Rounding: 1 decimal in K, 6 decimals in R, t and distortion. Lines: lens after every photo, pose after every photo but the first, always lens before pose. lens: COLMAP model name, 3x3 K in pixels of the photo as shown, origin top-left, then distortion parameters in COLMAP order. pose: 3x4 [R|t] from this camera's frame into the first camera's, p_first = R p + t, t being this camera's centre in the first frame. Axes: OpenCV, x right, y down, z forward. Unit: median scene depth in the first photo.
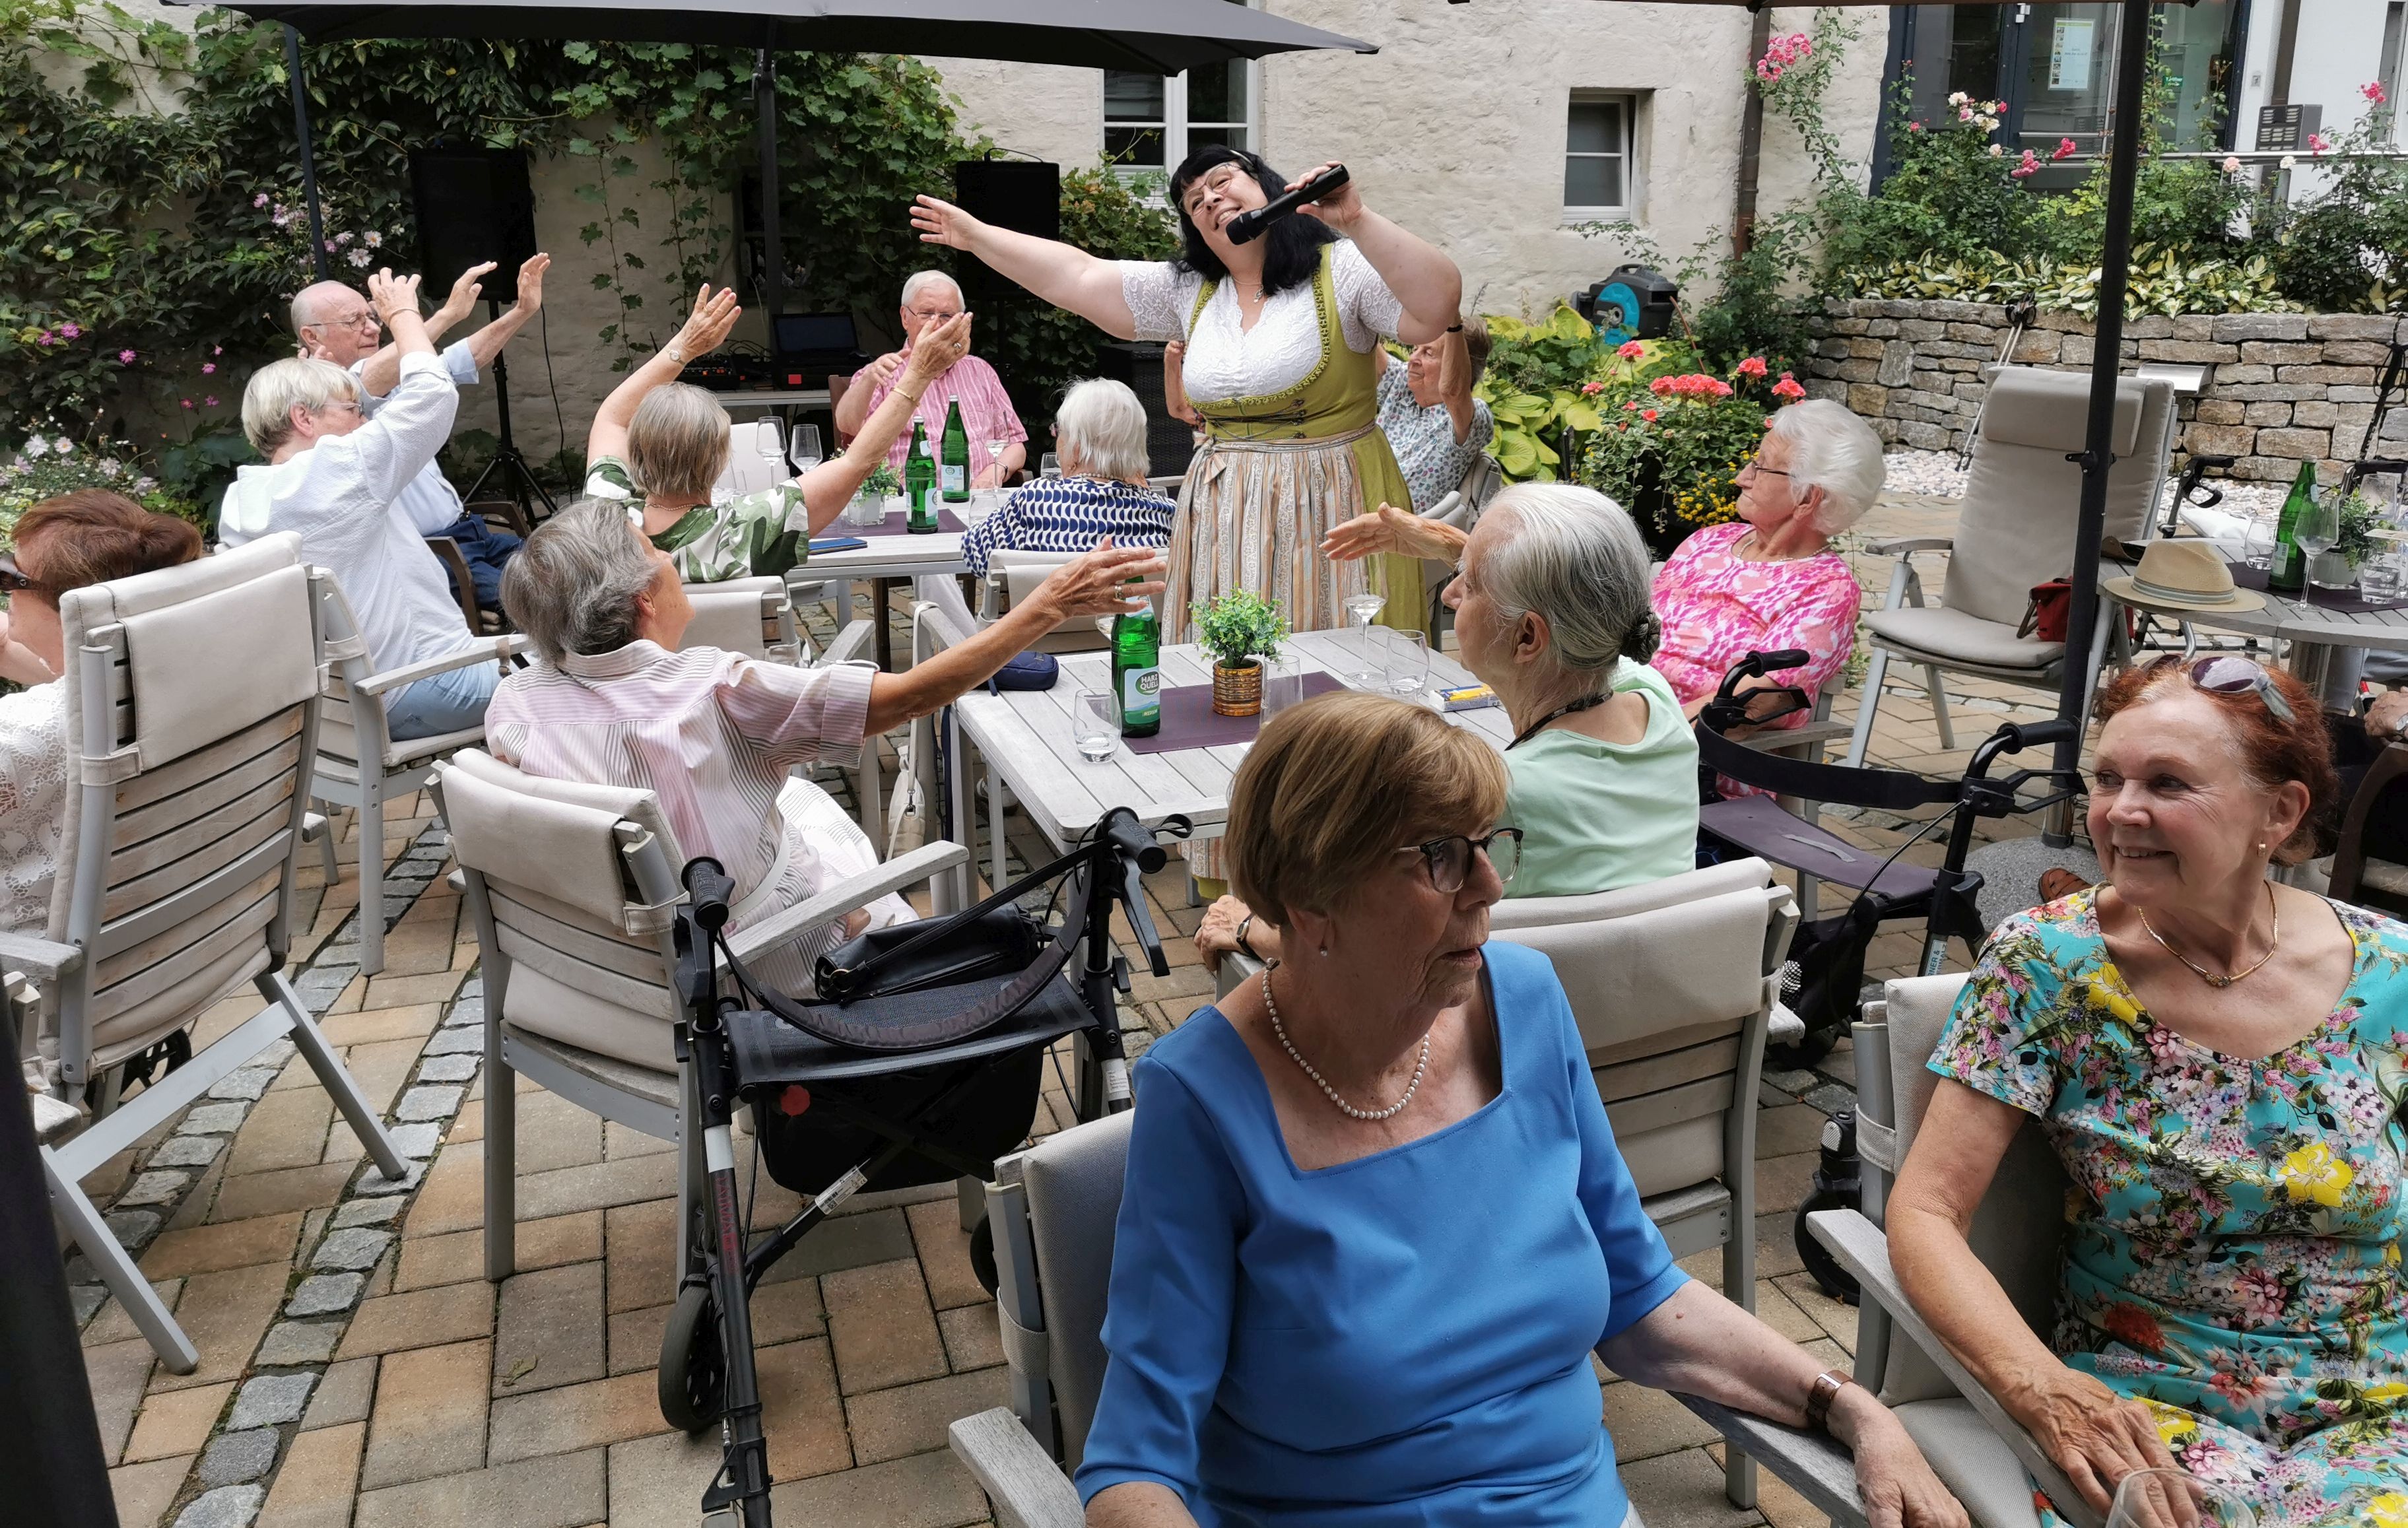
lens RADIAL K [[1839.3, 0, 1217.8], [0, 1839.3, 692.0], [0, 0, 1]] dist [0.037001, -0.024492]
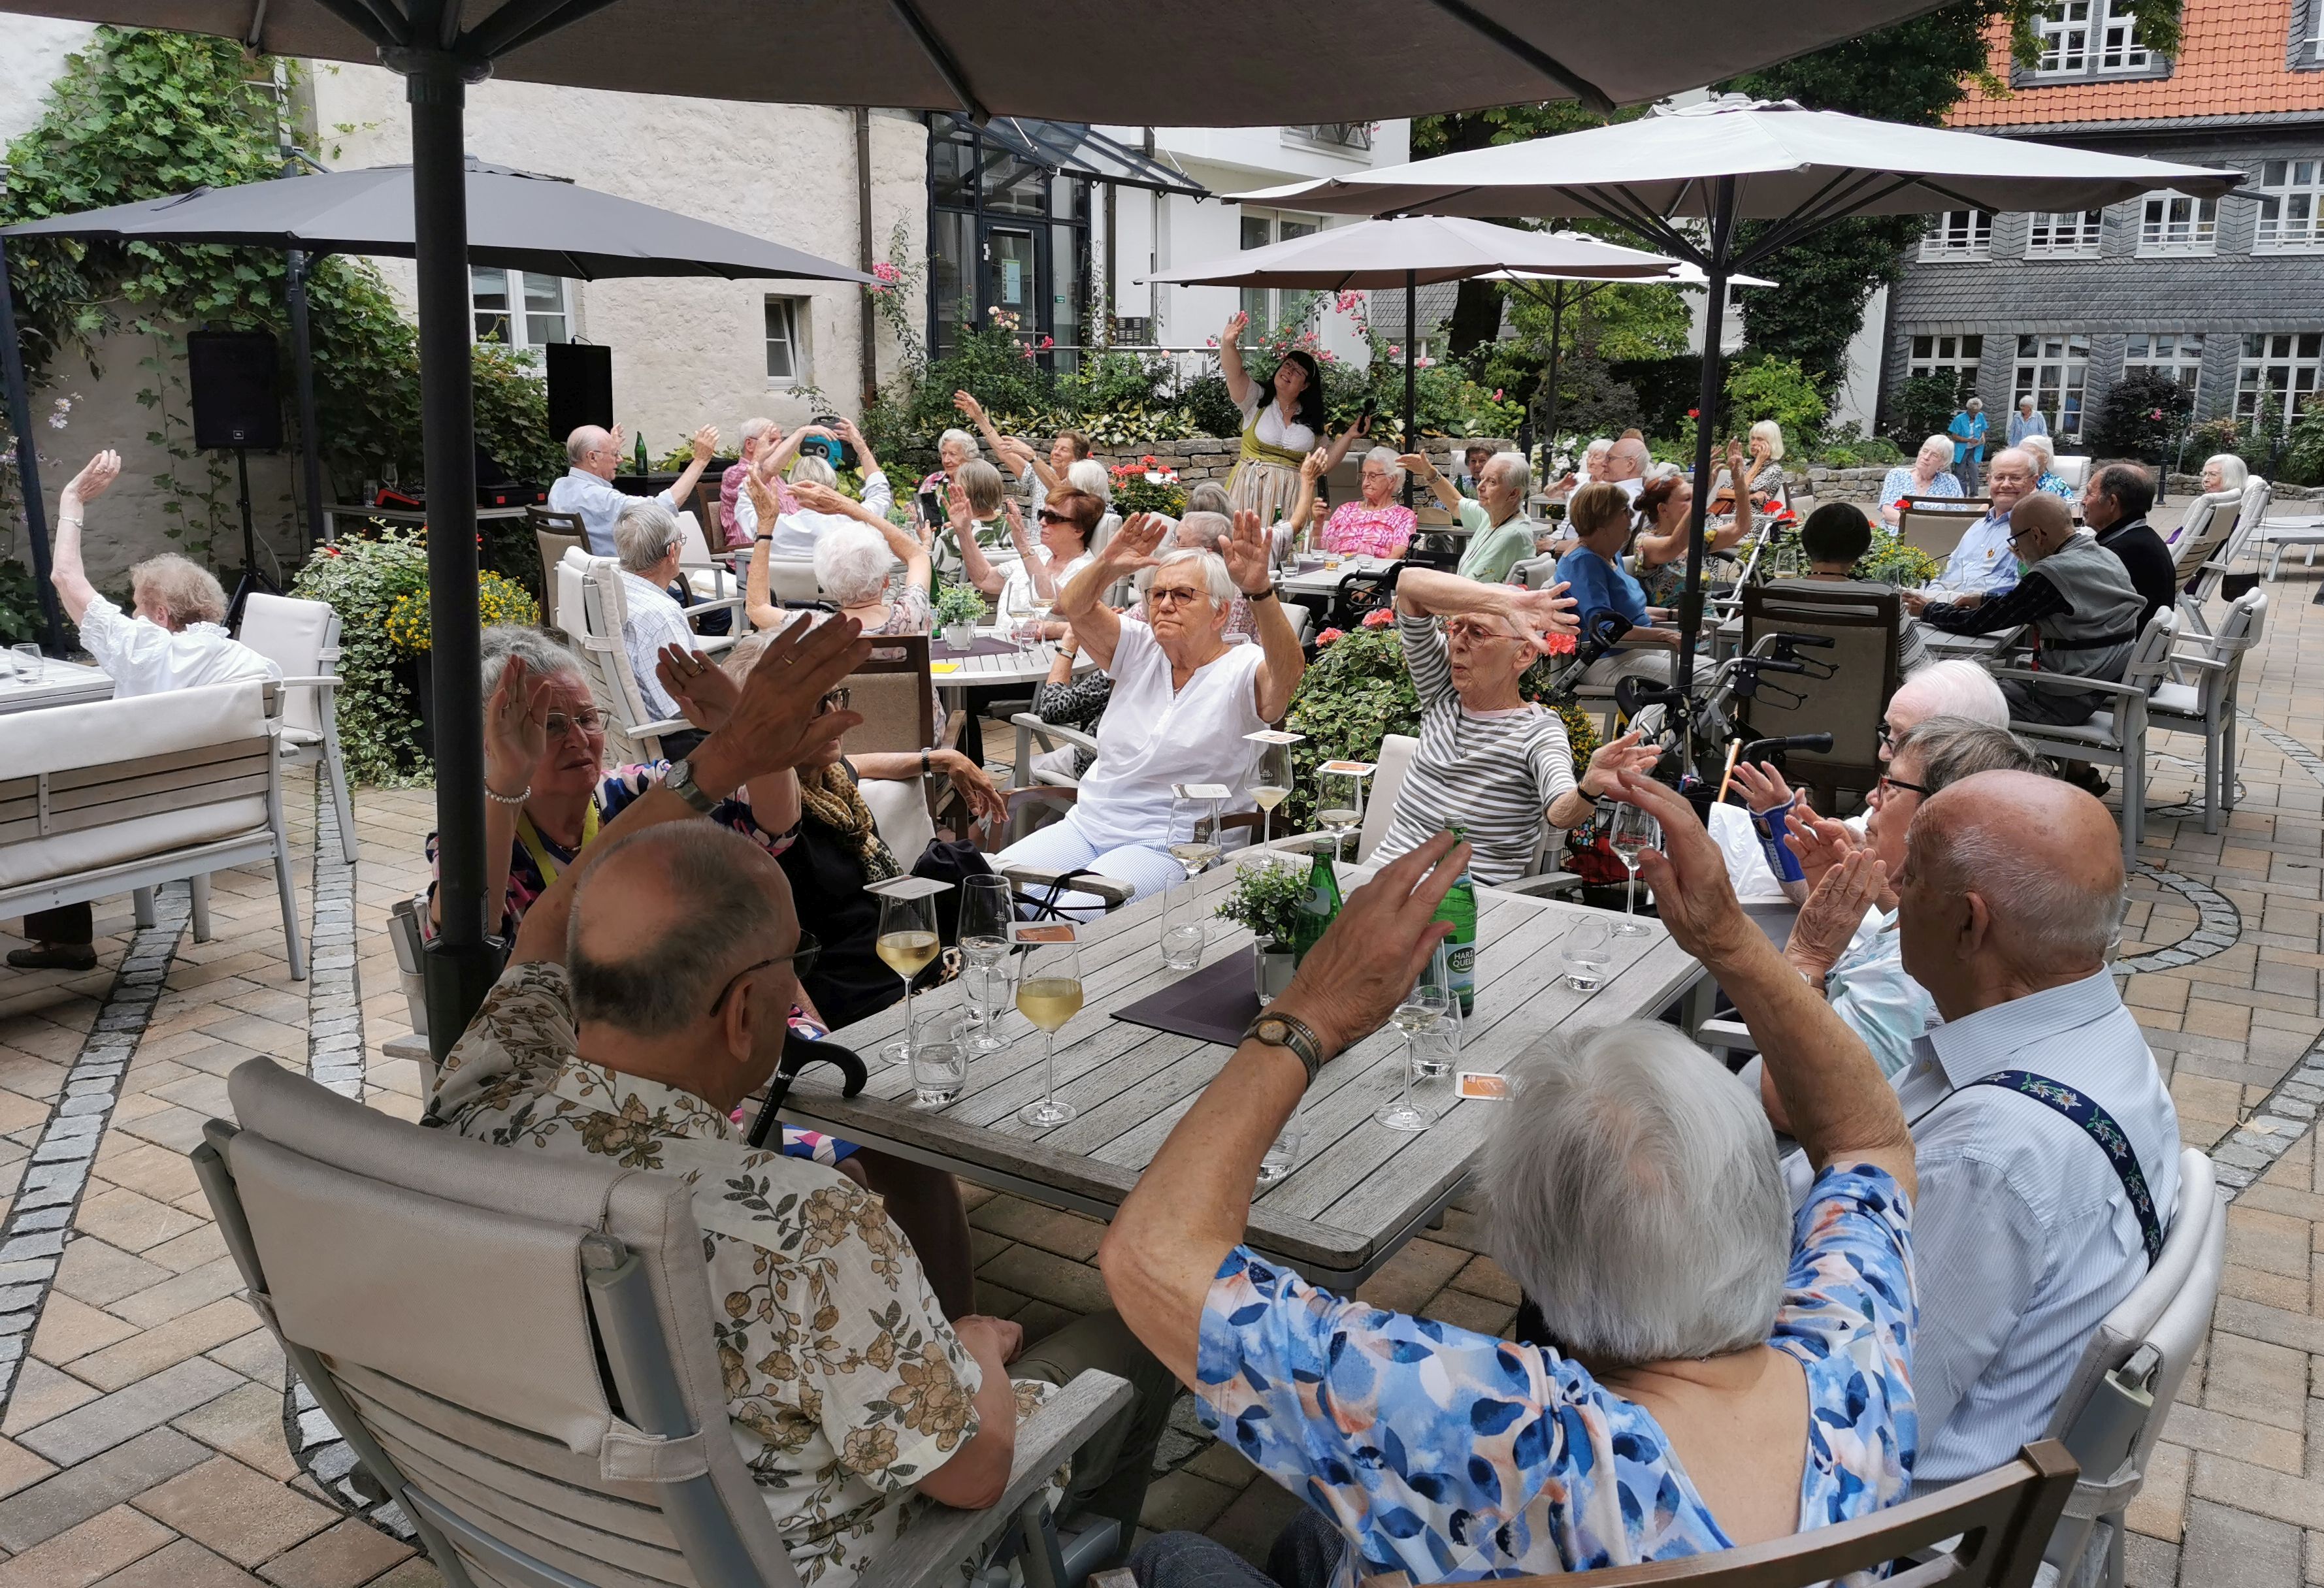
lens RADIAL K [[1856.5, 0, 1189.0], [0, 1856.5, 788.6], [0, 0, 1]] dist [0.056040, -0.078827]
pose [[0.753883, -0.141757, 0.641534, -0.628260], [0.167766, 0.985611, 0.020640, 0.085777], [-0.635229, 0.092067, 0.766817, -0.319313]]
